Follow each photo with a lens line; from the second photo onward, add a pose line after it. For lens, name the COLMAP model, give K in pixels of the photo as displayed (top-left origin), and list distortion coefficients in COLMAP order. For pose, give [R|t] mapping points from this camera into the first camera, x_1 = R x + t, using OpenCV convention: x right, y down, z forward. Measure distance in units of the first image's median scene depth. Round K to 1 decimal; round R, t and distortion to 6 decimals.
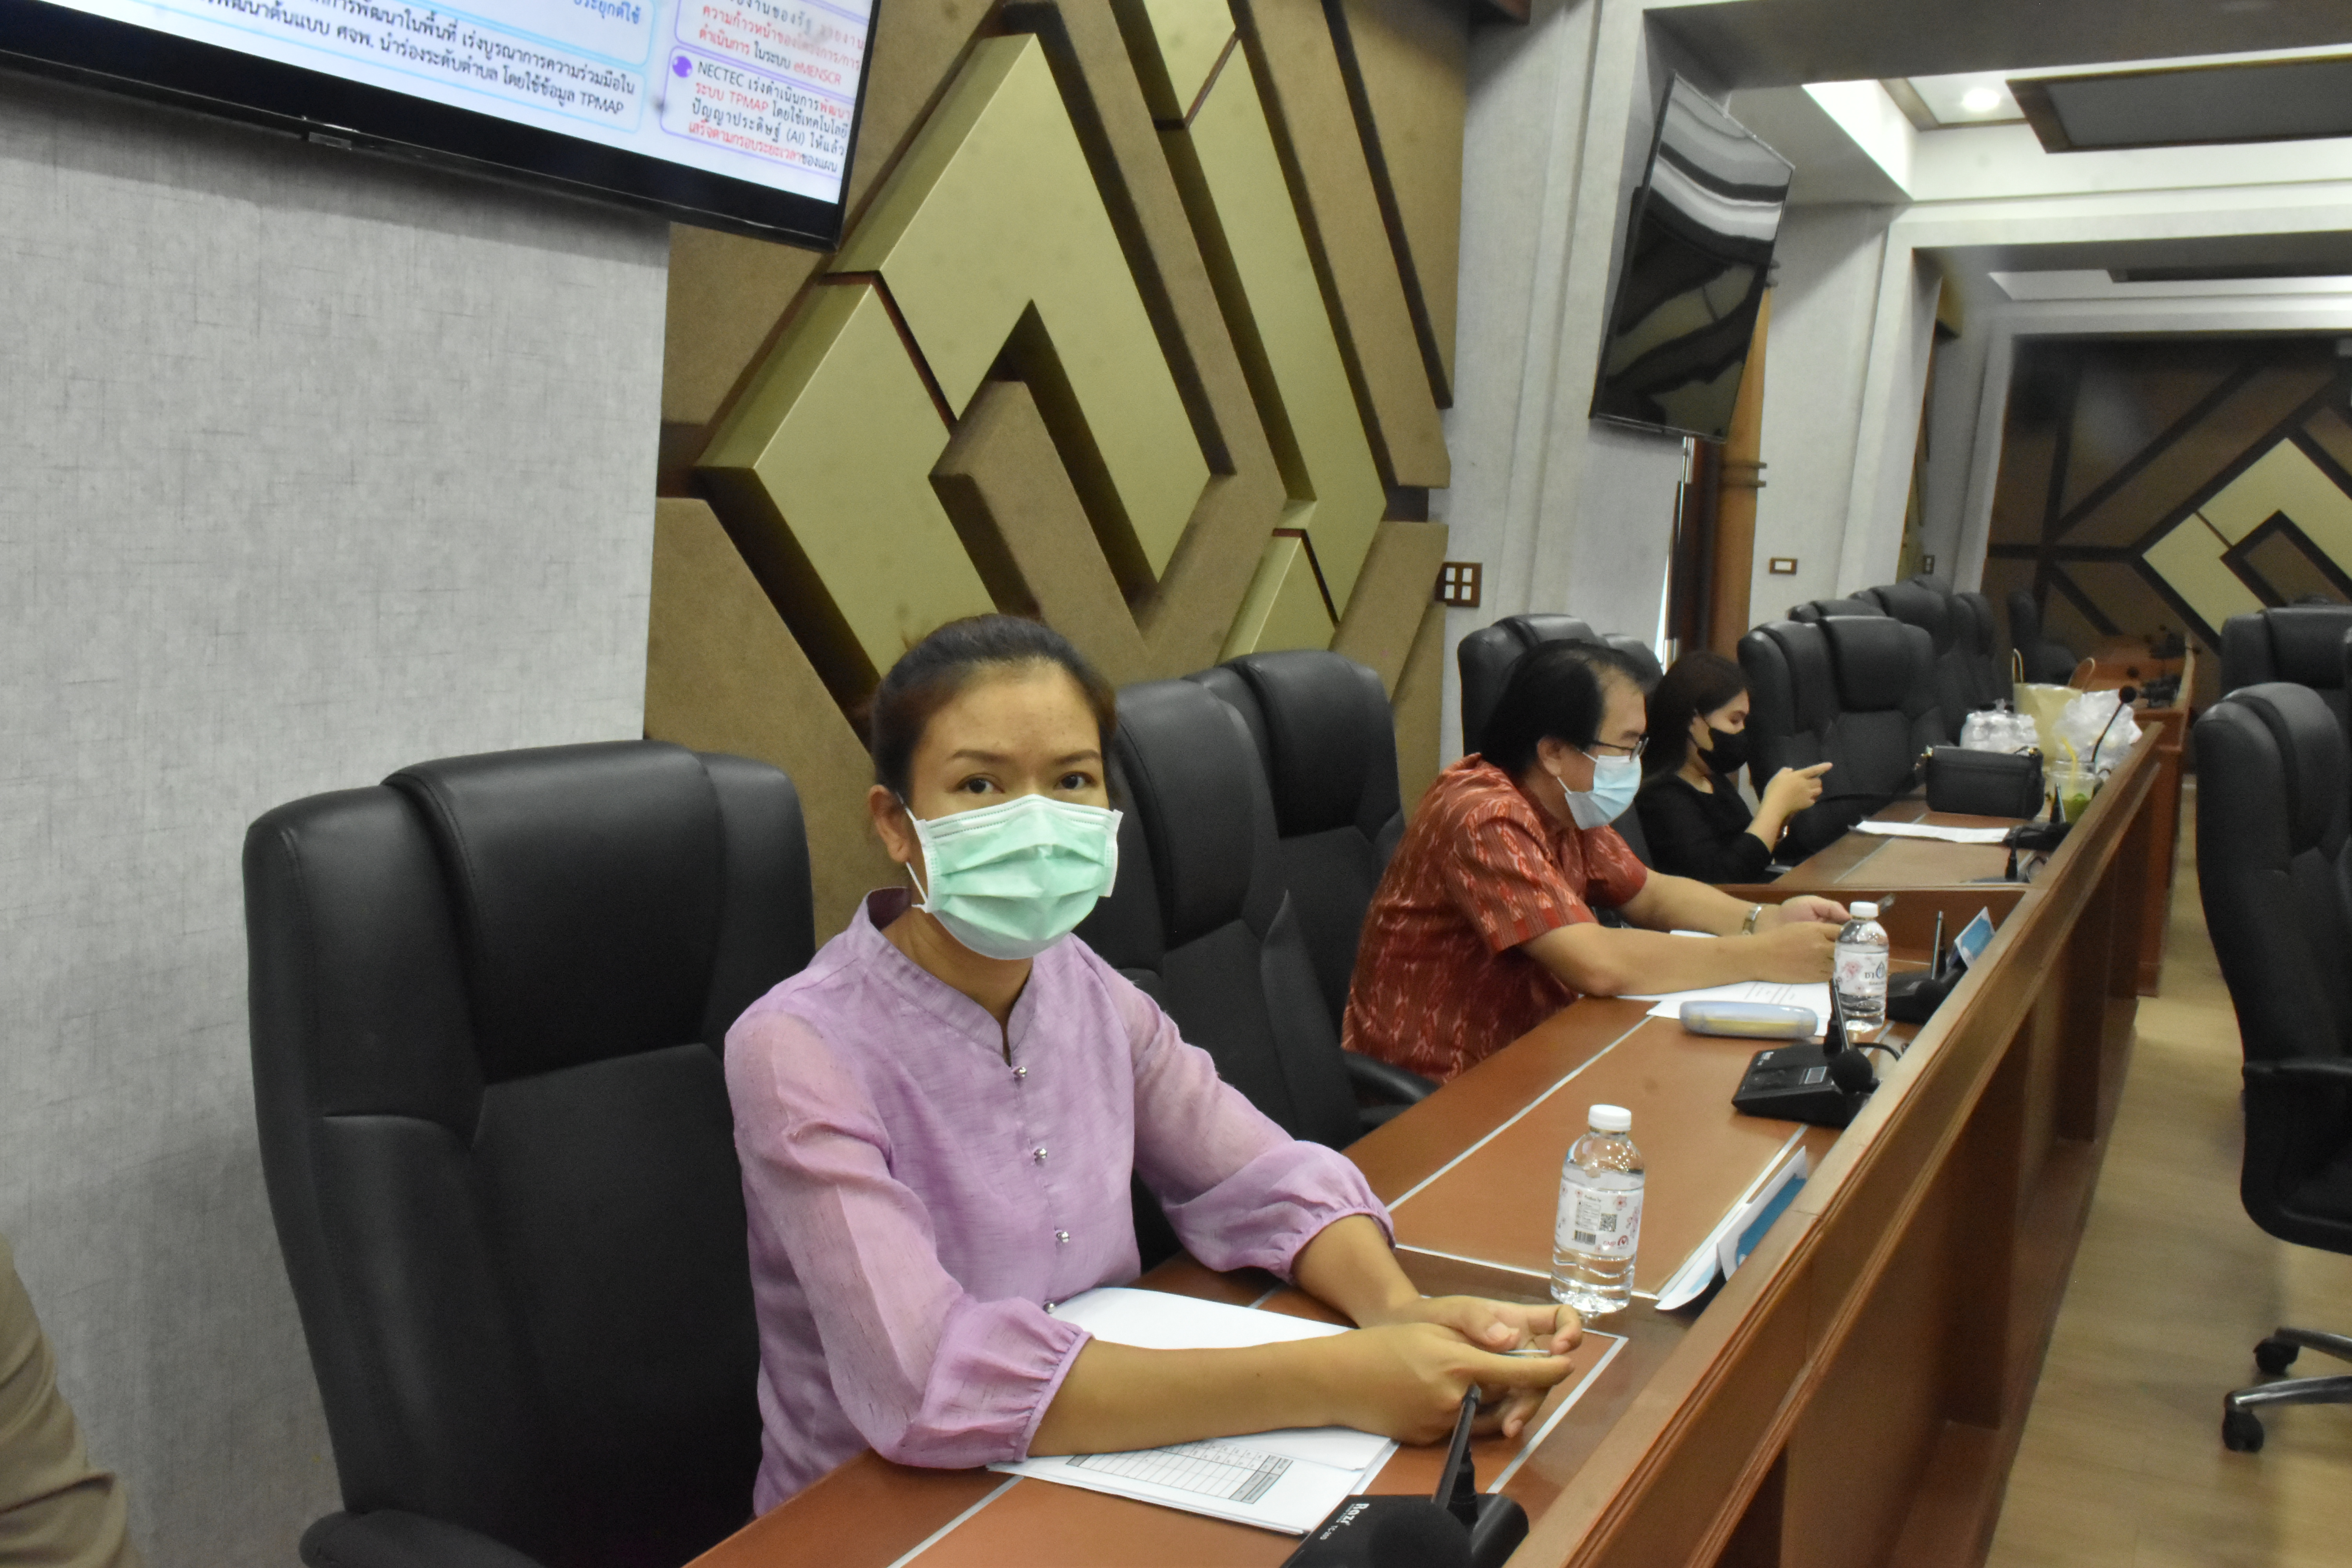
lens RADIAL K [[2097.3, 0, 1176.0], [0, 2097.3, 784.0], [0, 0, 1]] dist [-0.011824, -0.001356]
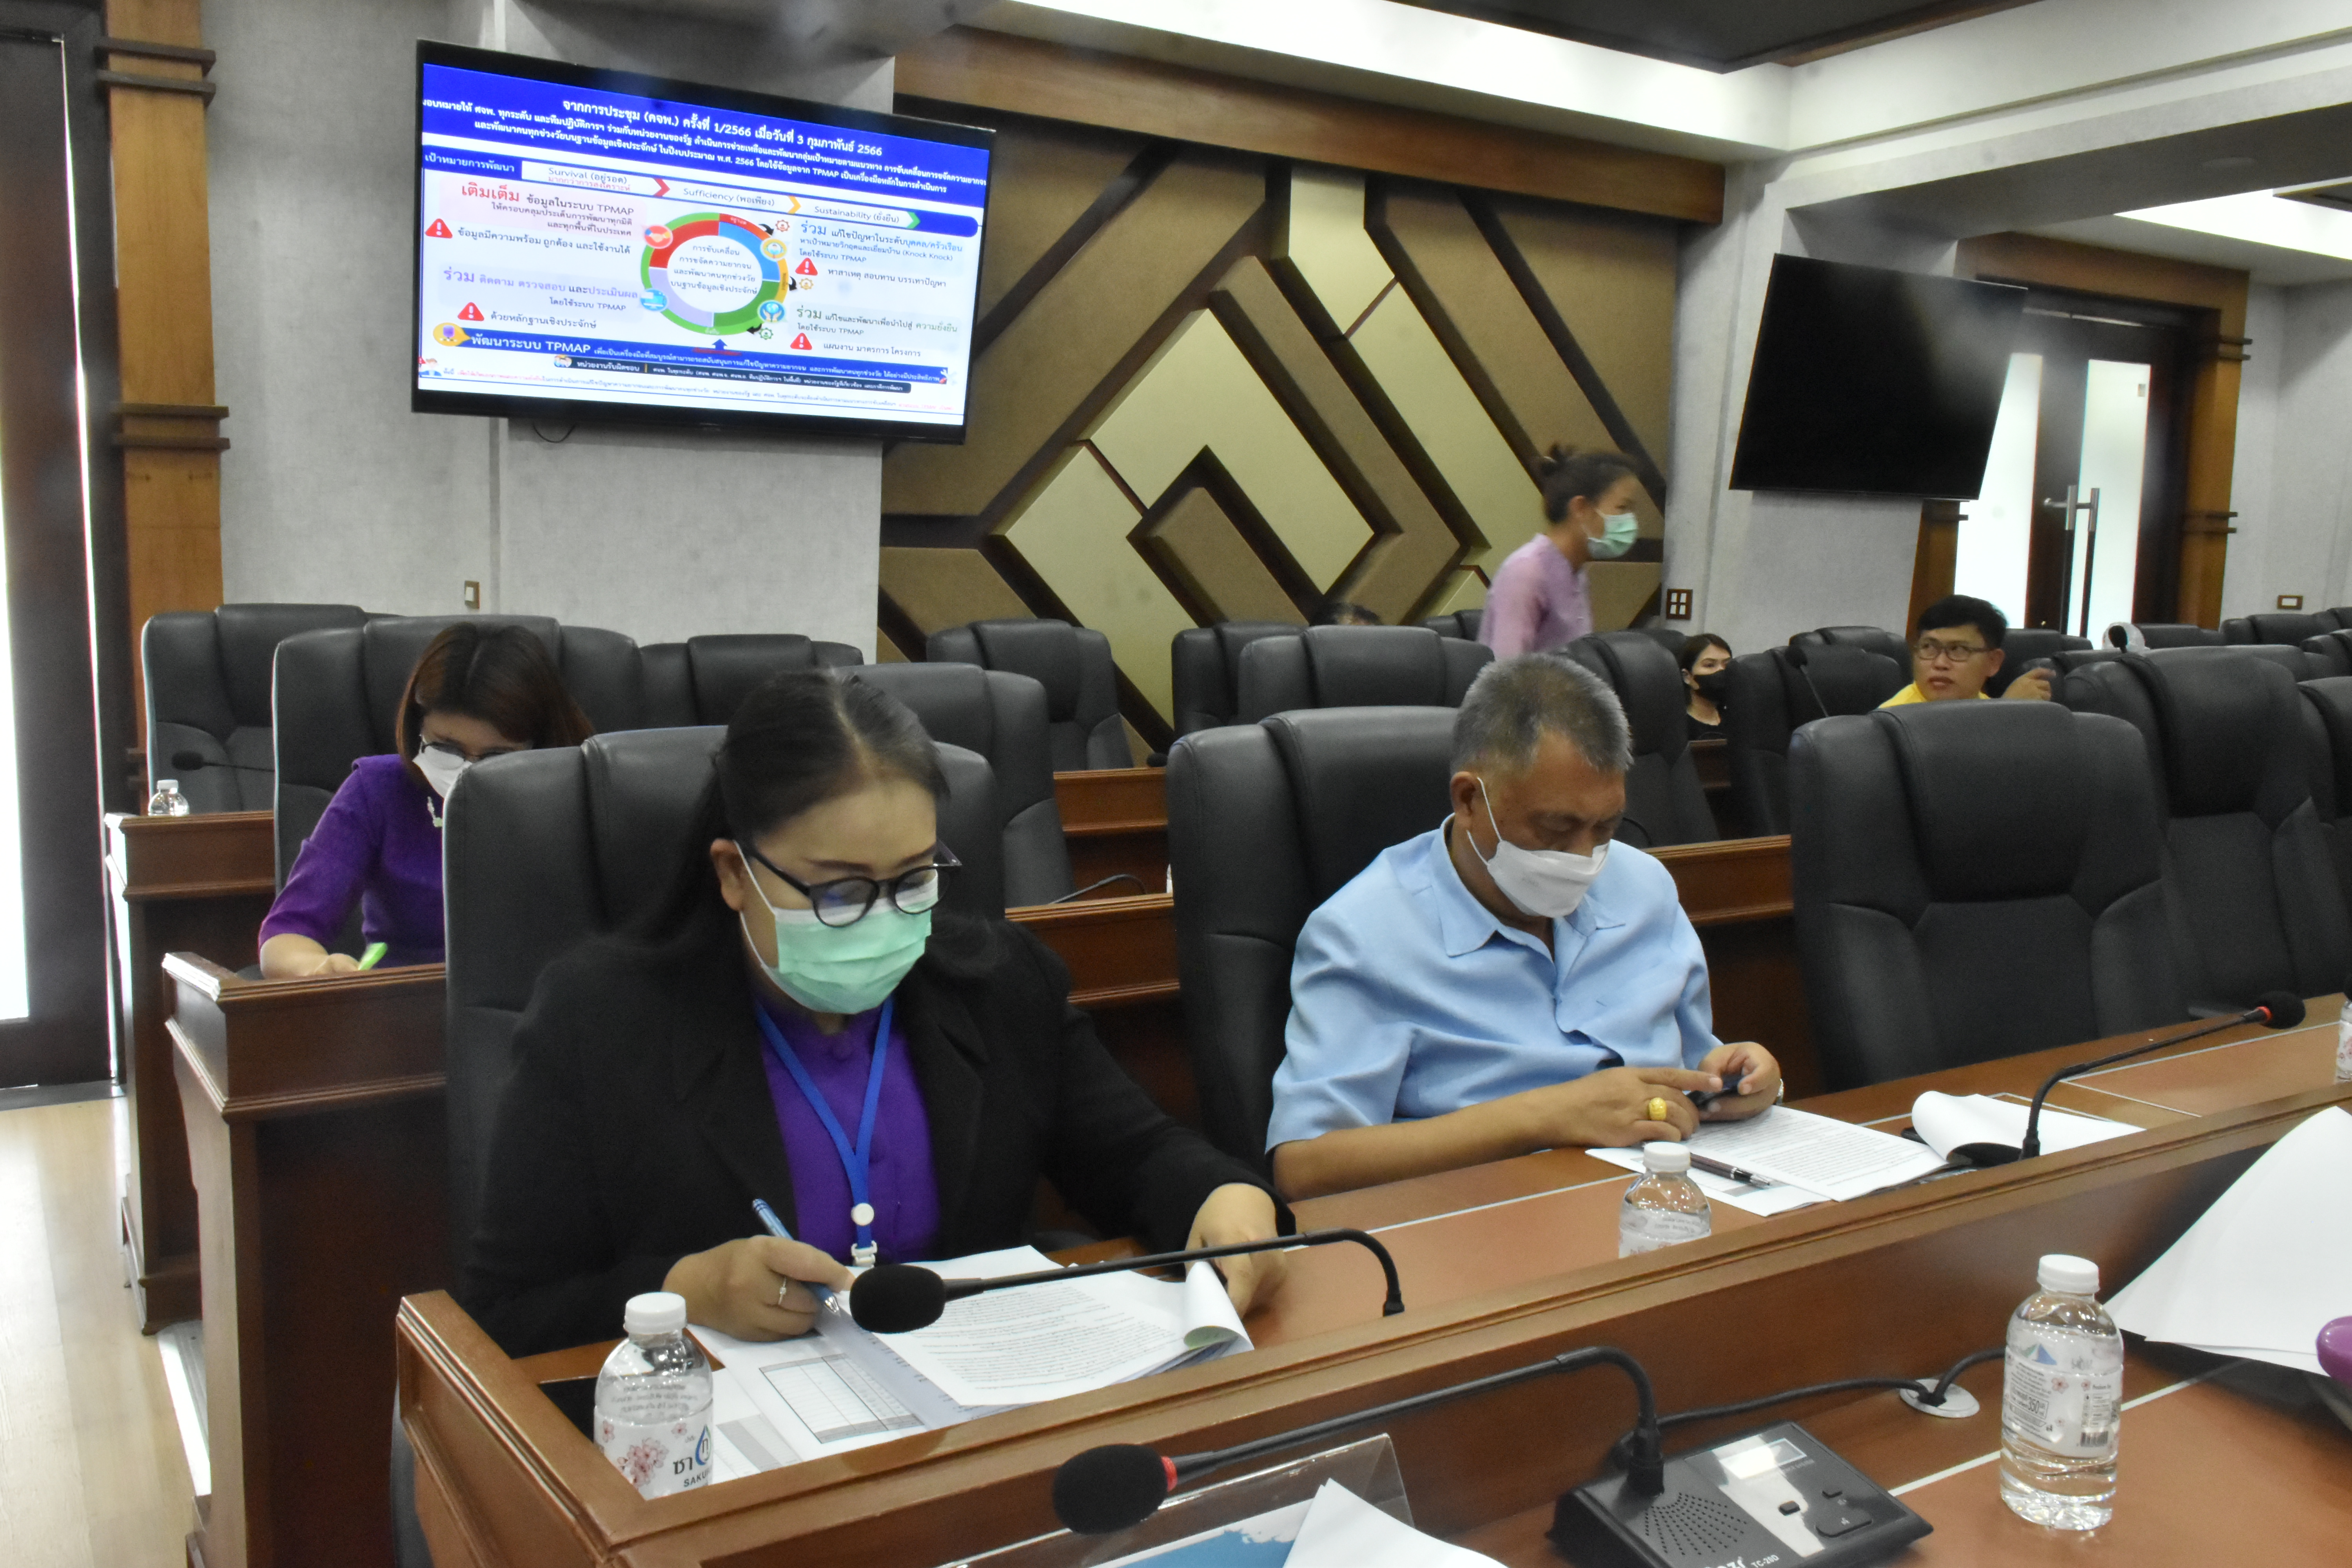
lens RADIAL K [[1895.5, 0, 1151.9], [0, 1895.5, 782.8], [0, 0, 1]] dist [0.005827, 0.003506]
pose [[0.858262, 0.051203, -0.510651, 0.967833], [-0.060114, 0.998191, -0.000945, 0.102095], [0.509679, 0.031509, 0.859787, -0.627755]]
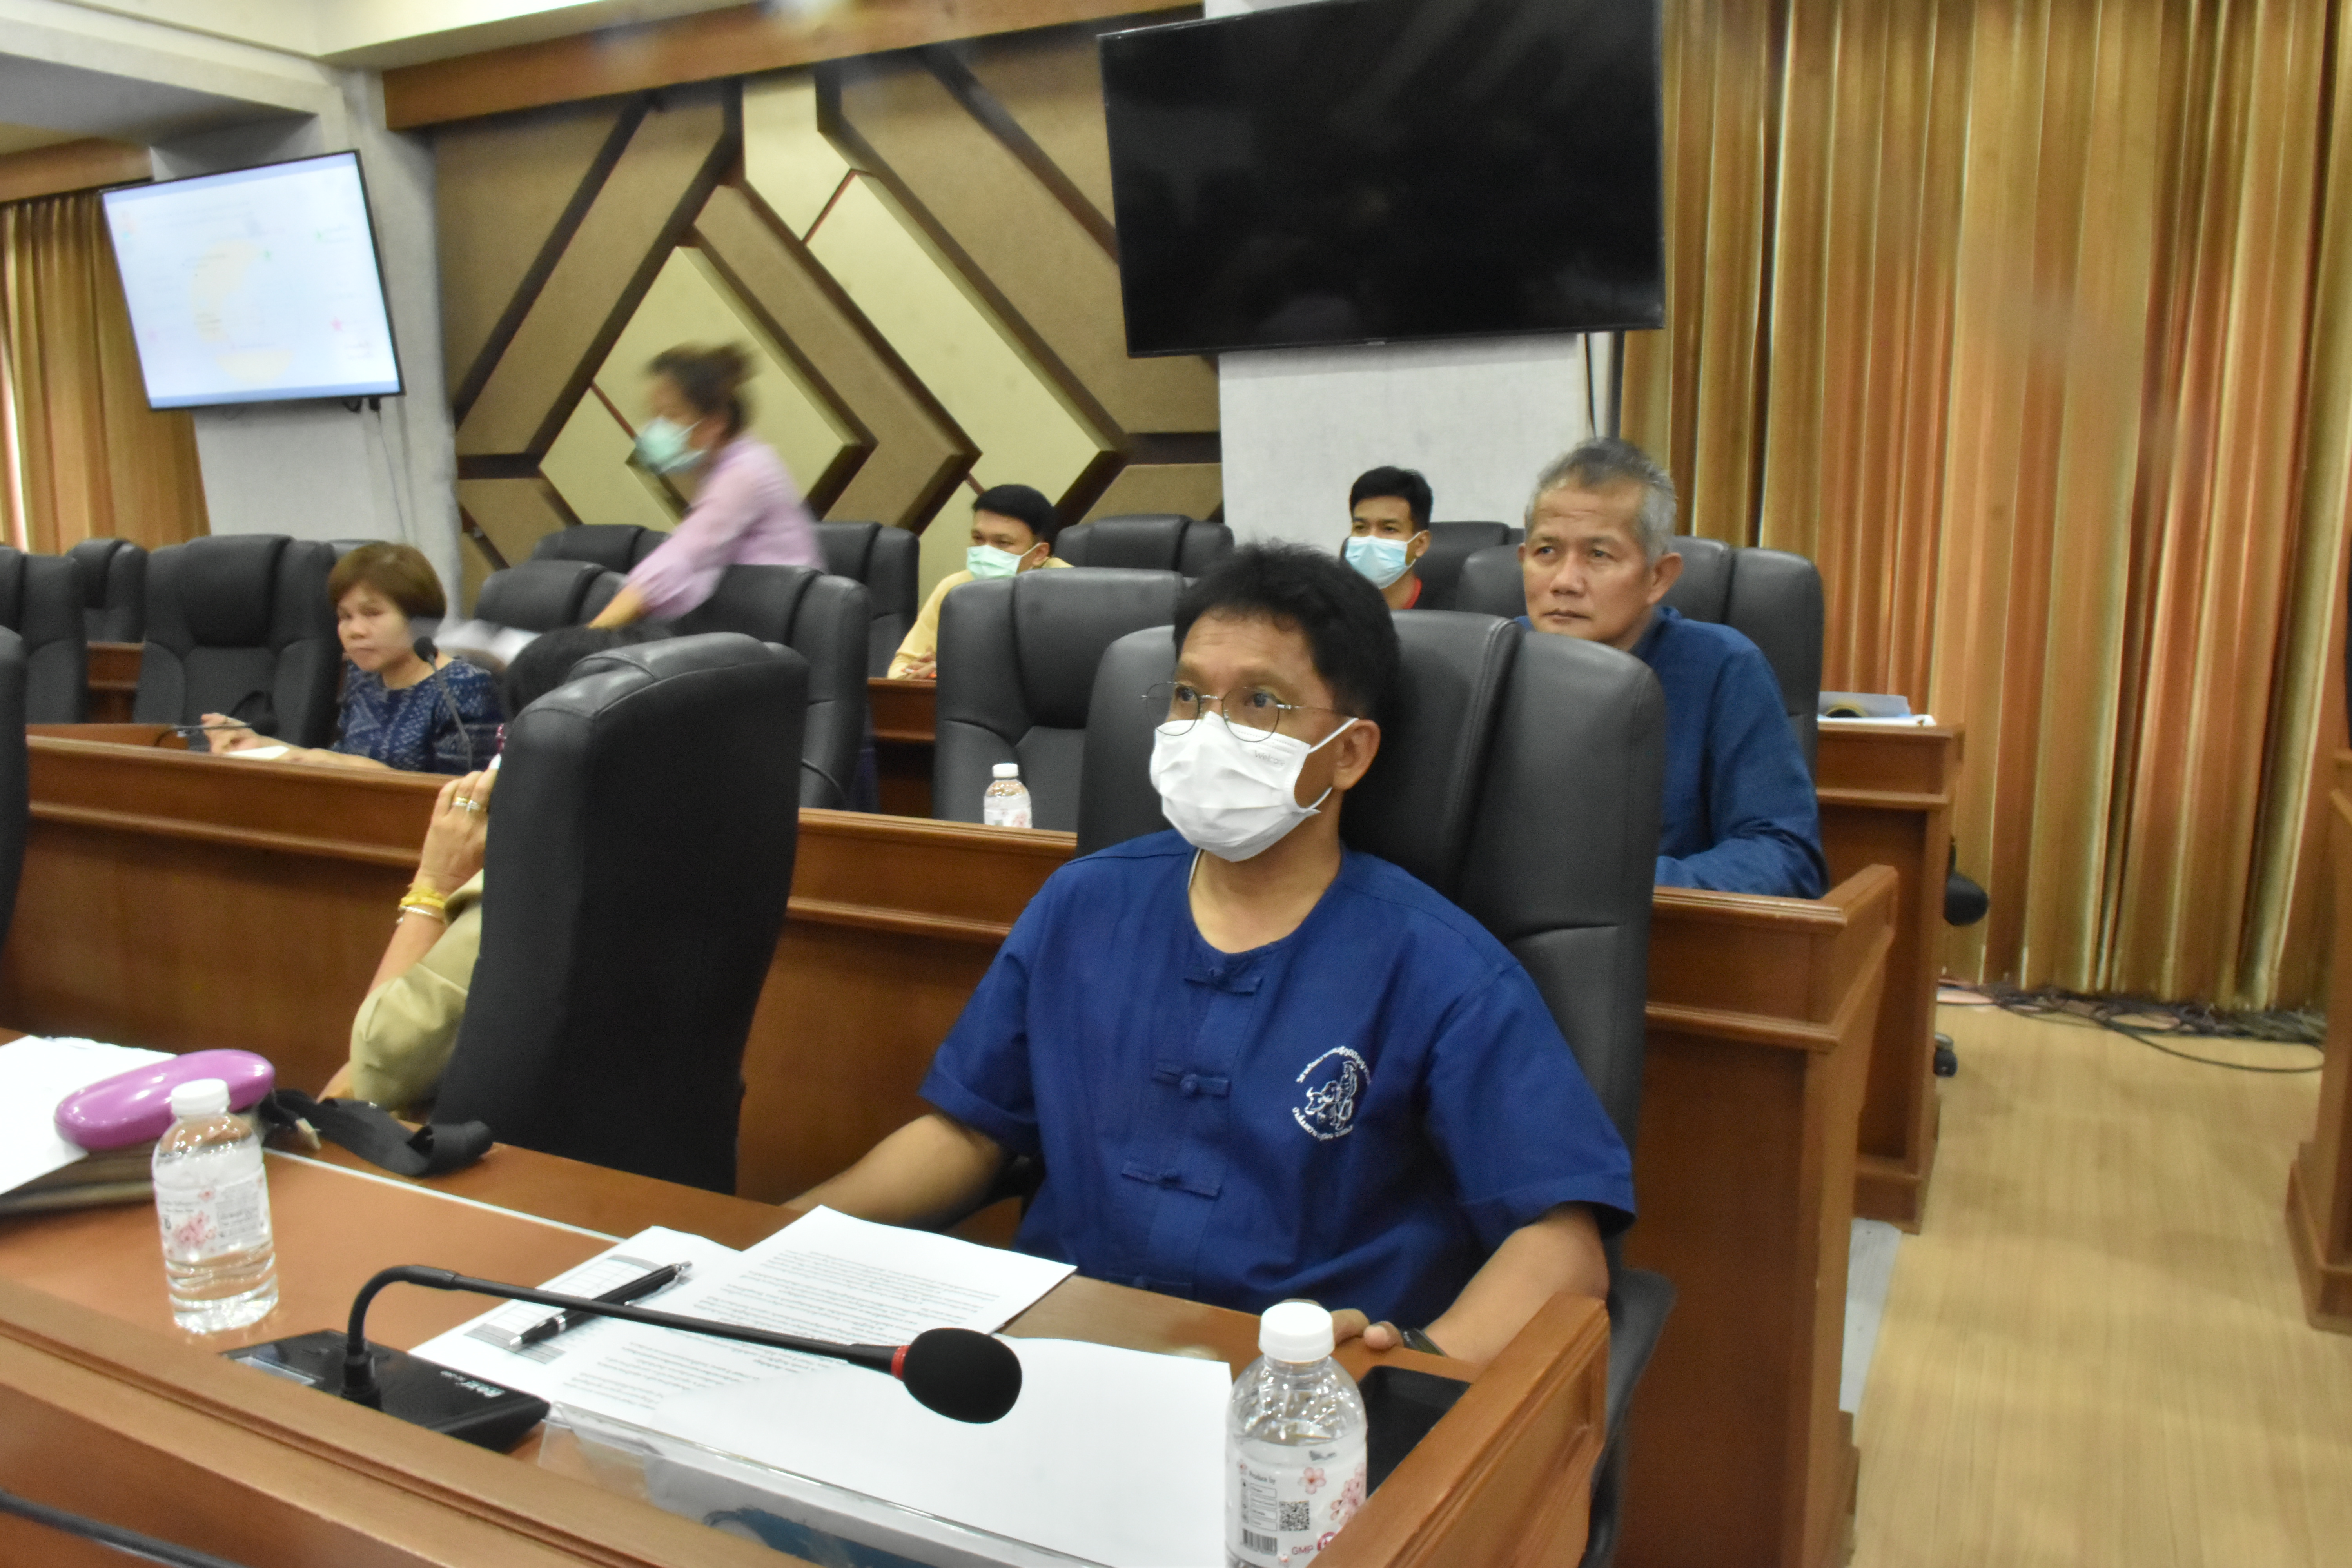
lens RADIAL K [[1811.2, 0, 1176.0], [0, 1811.2, 784.0], [0, 0, 1]] dist [-0.029342, 0.012763]
pose [[-0.021464, 0.137124, -0.990321, 2.109508], [-0.108257, 0.984406, 0.138652, -0.161212], [0.993891, 0.110185, -0.006285, 1.868525]]
